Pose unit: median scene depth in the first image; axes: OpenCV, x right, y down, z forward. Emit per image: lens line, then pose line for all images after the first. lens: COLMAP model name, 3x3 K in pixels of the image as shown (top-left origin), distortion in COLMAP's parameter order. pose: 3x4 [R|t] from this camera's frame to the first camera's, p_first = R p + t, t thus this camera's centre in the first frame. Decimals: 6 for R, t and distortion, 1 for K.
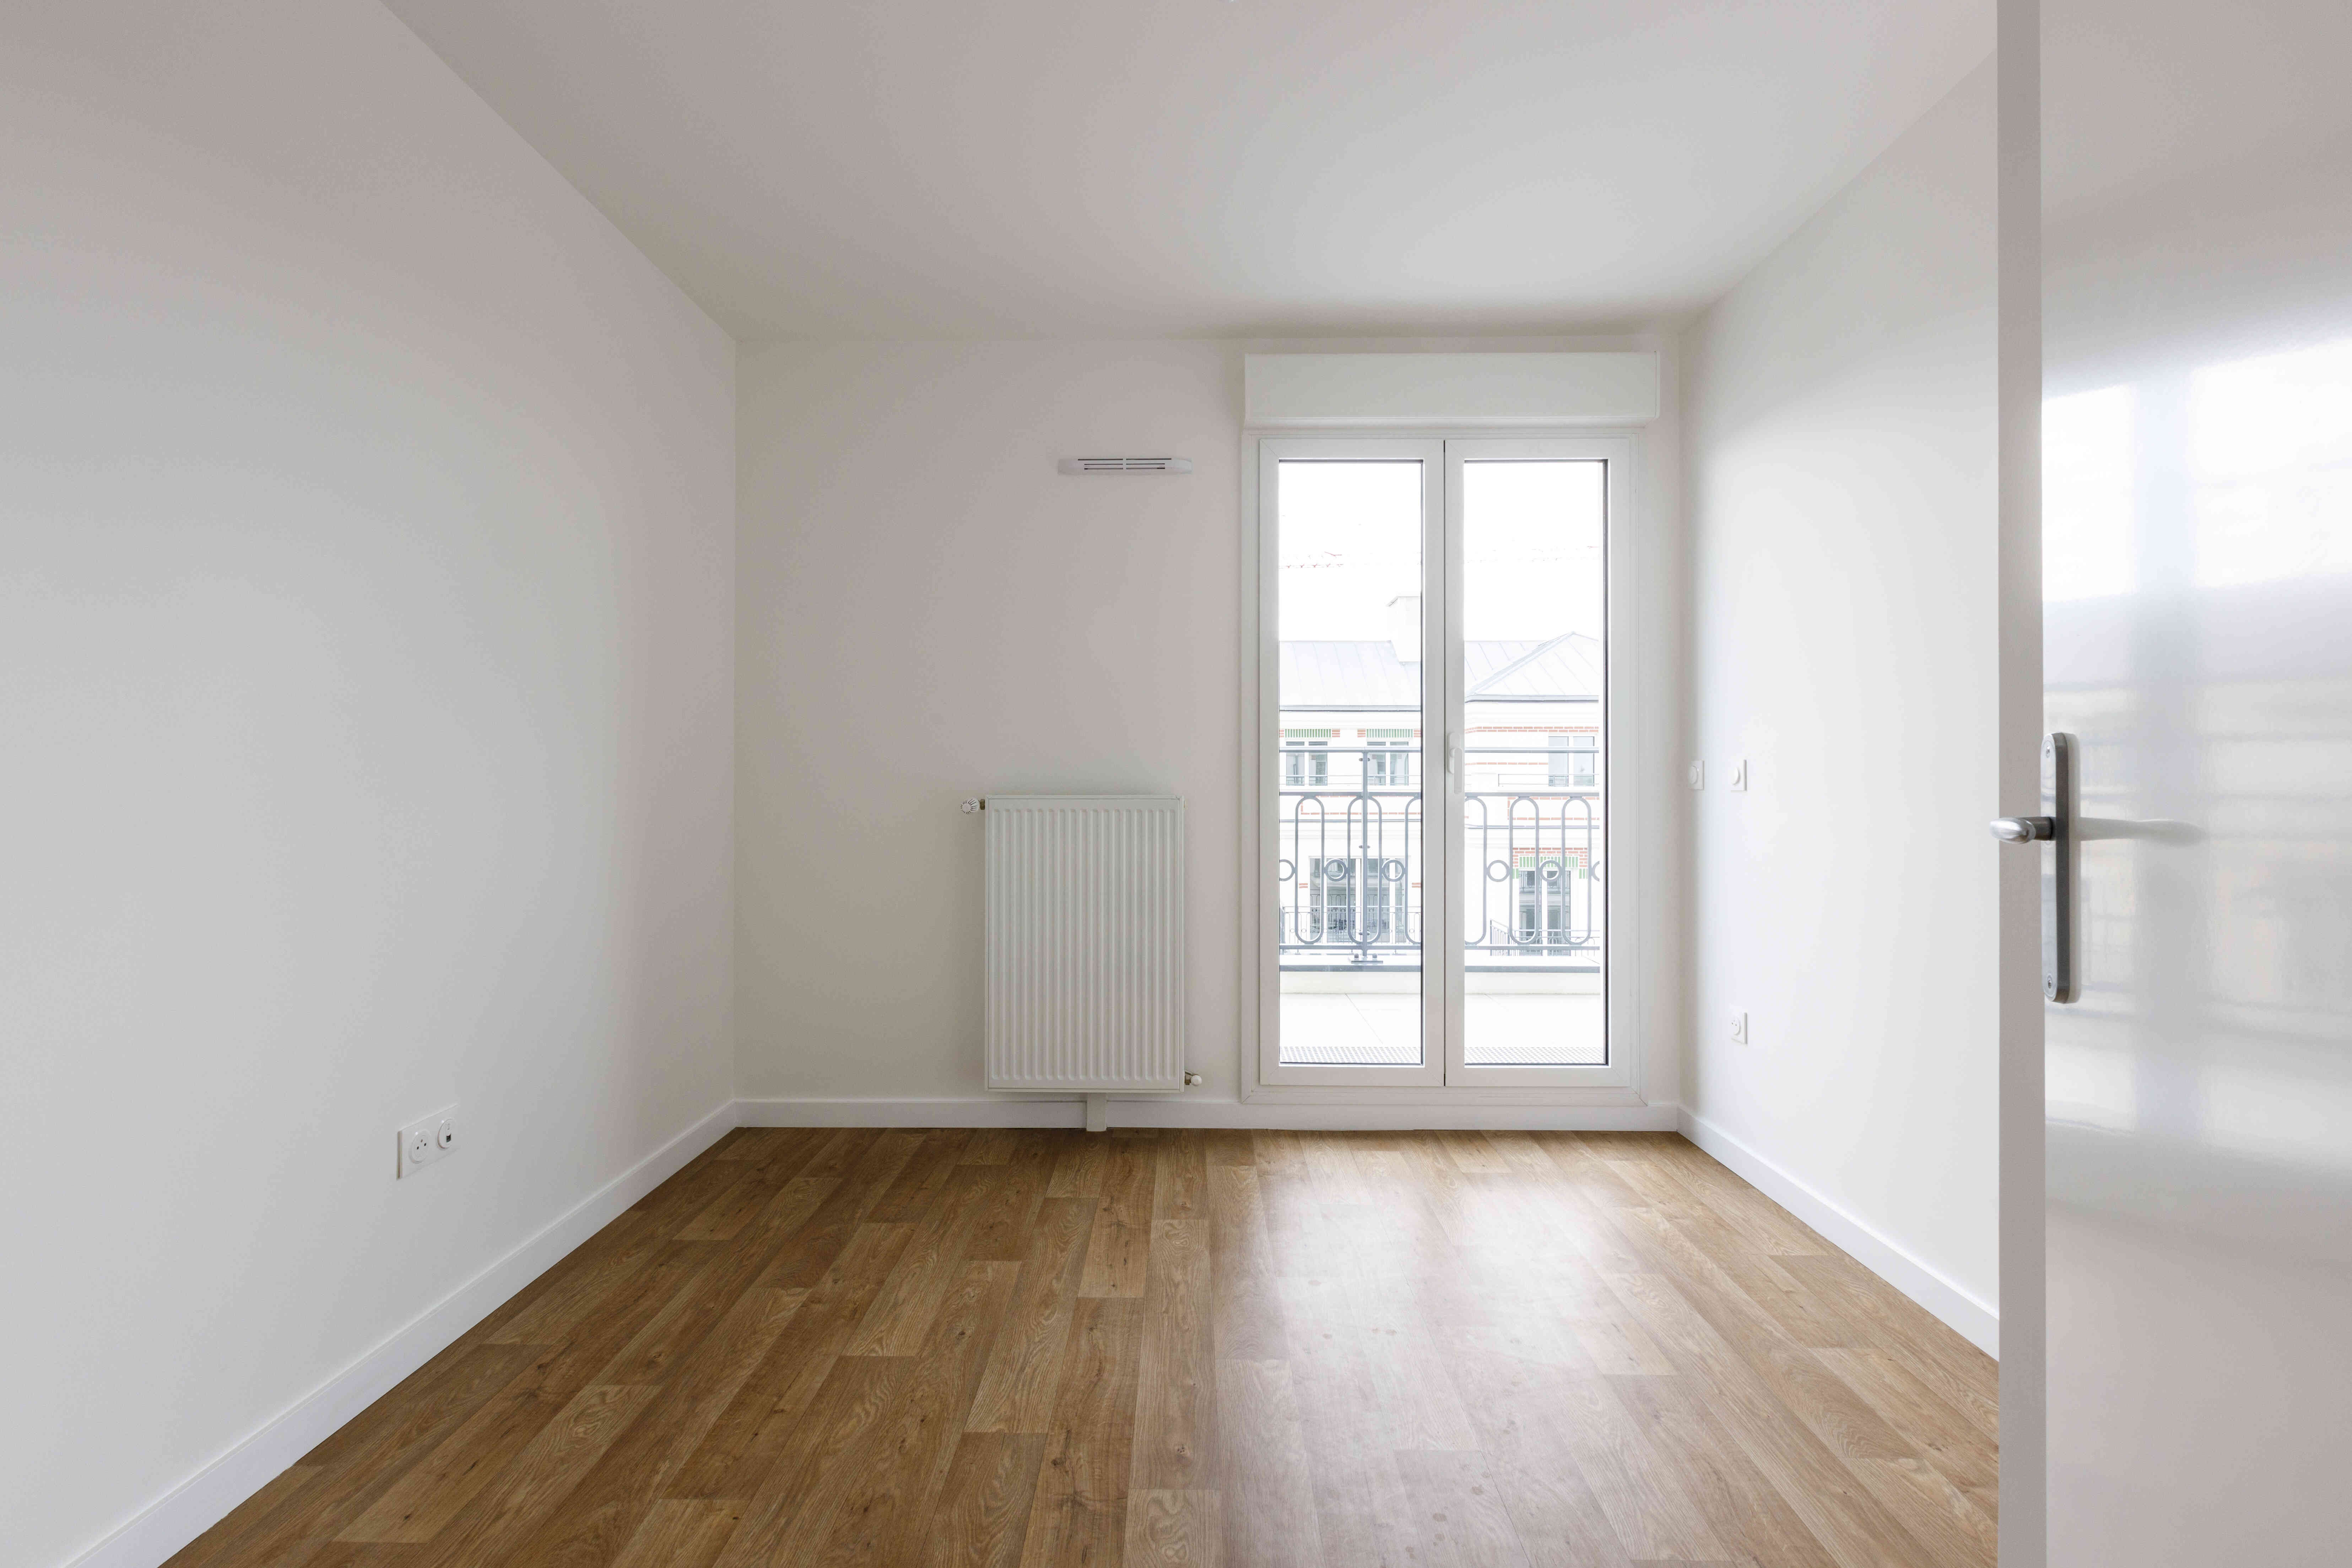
lens RADIAL K [[1030.5, 0, 1154.3], [0, 1030.5, 777.8], [0, 0, 1]] dist [-0.000658, -0.002666]
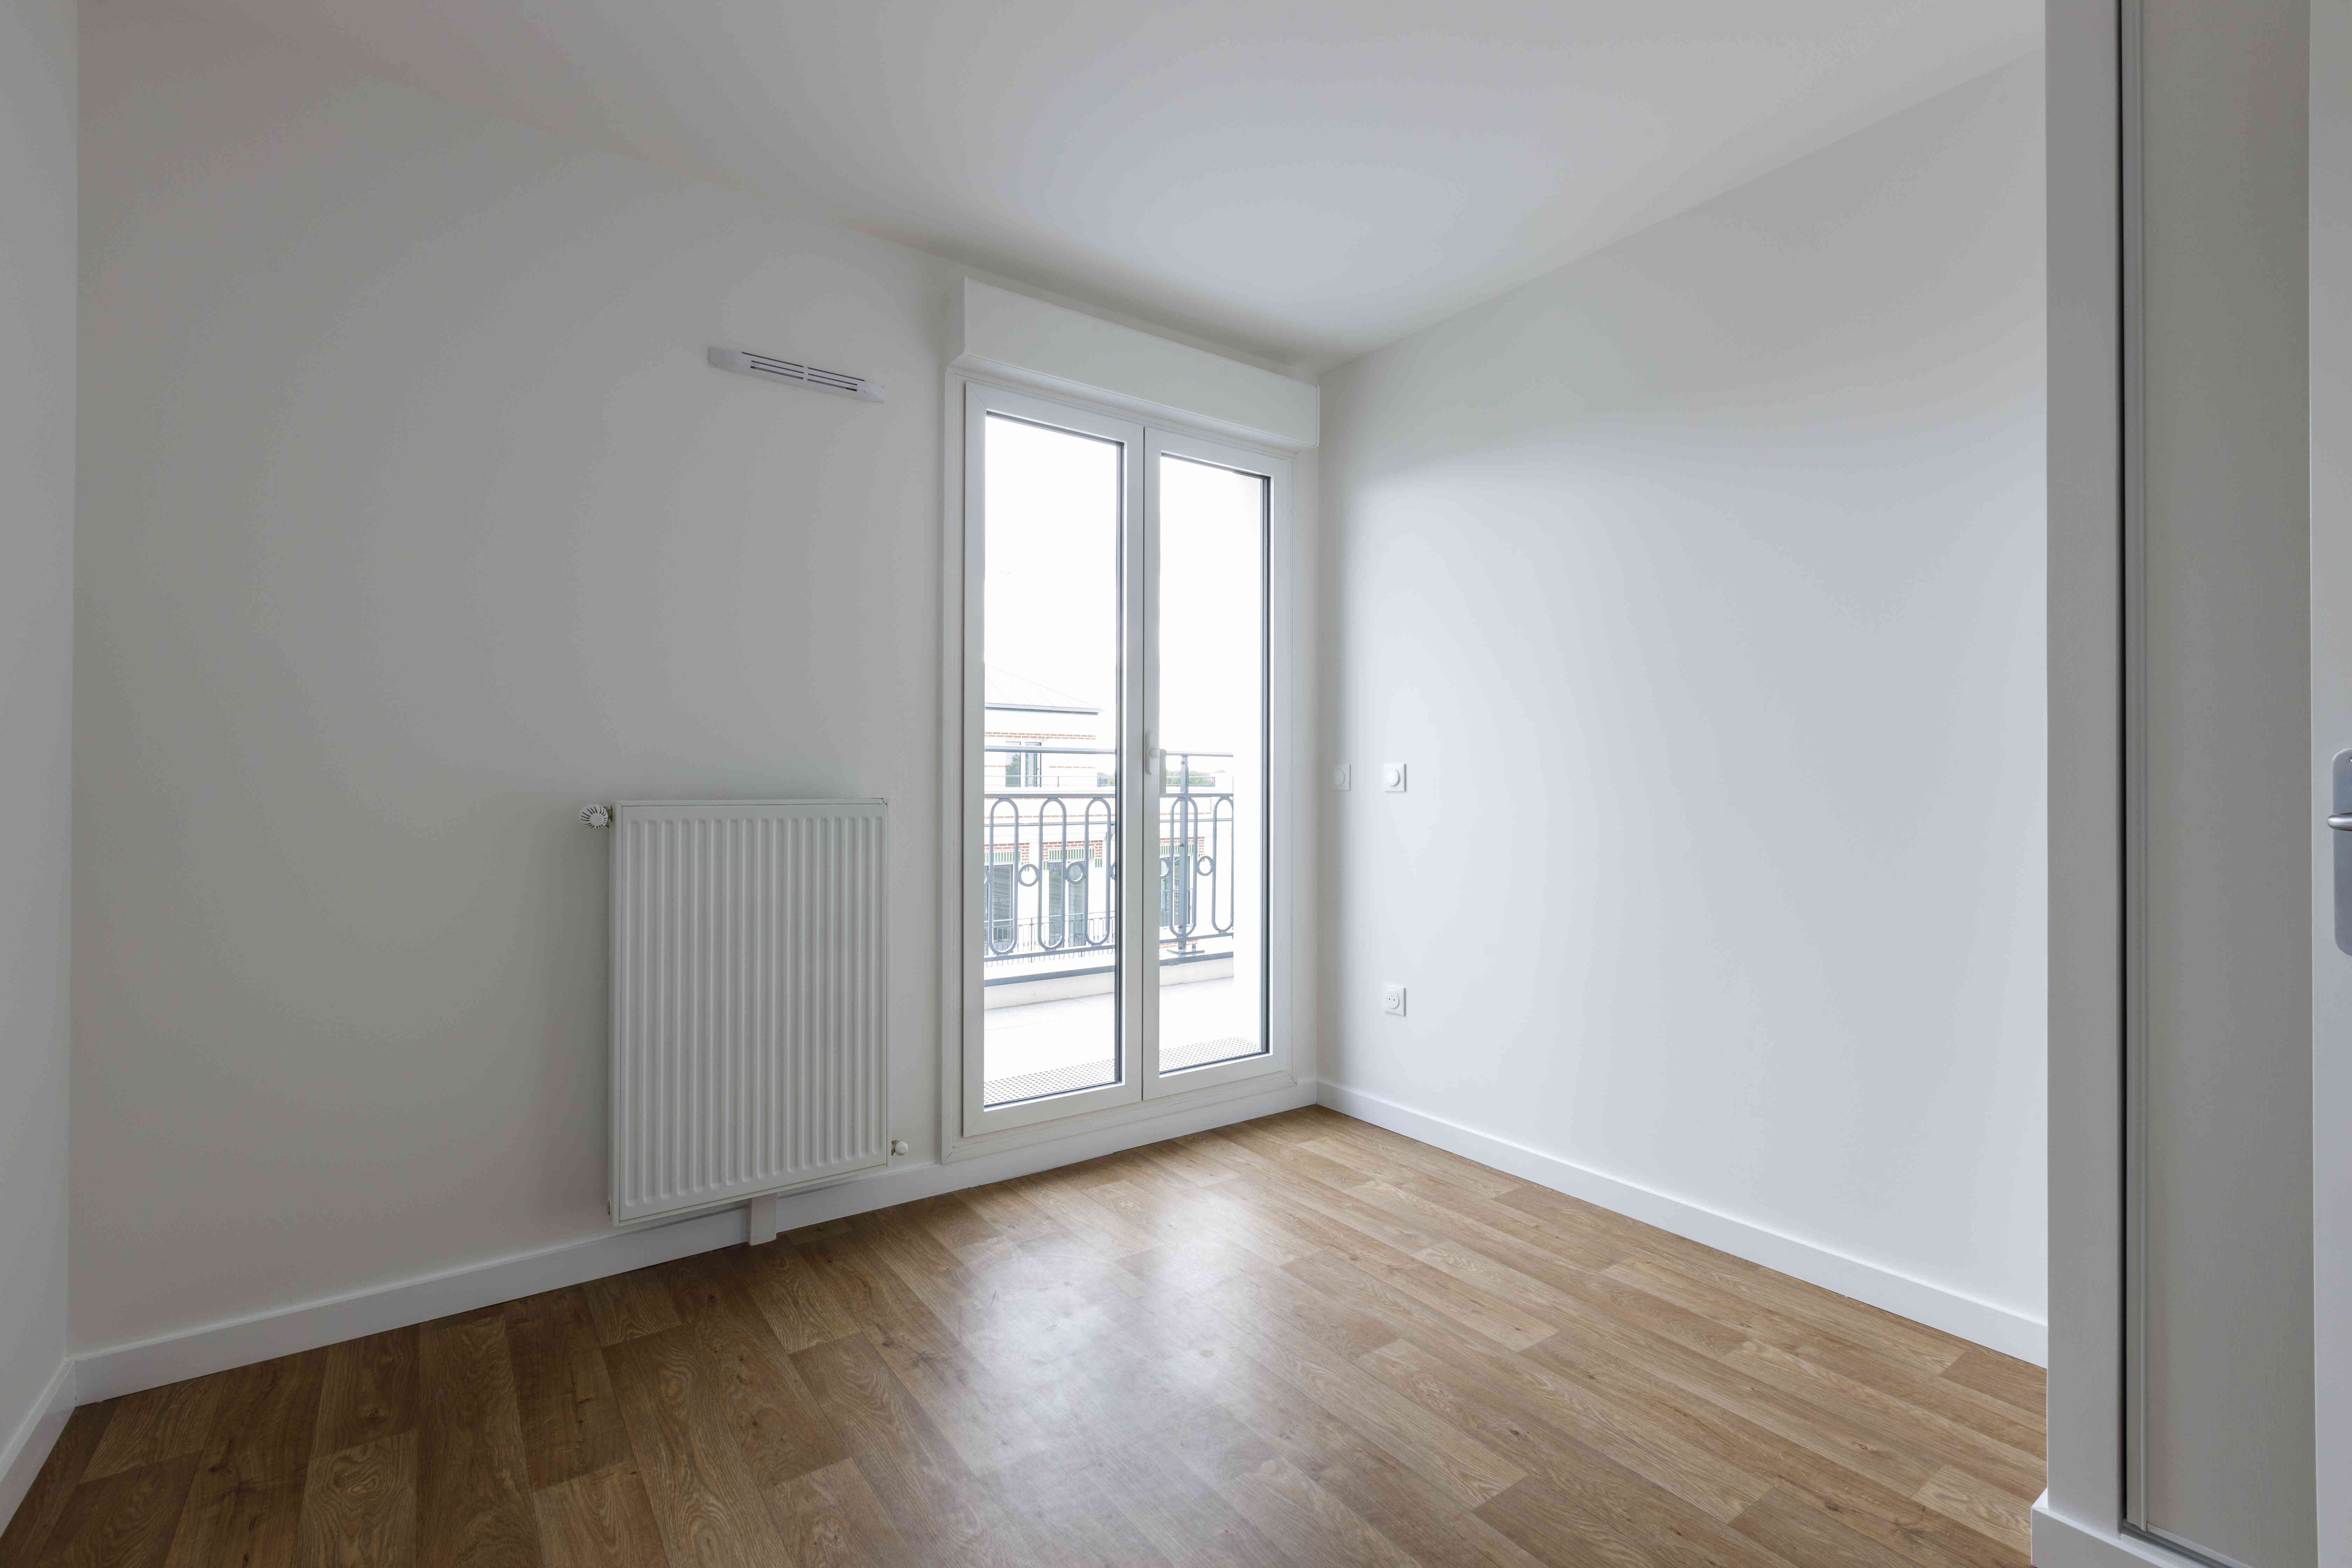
lens RADIAL K [[1030.5, 0, 1151.1], [0, 1030.5, 771.9], [0, 0, 1]] dist [-0.000658, -0.002666]
pose [[0.805790, 0.006916, 0.592162, -0.289200], [-0.002652, 0.999964, -0.008070, 0.001899], [-0.592196, 0.004932, 0.805779, 0.228278]]
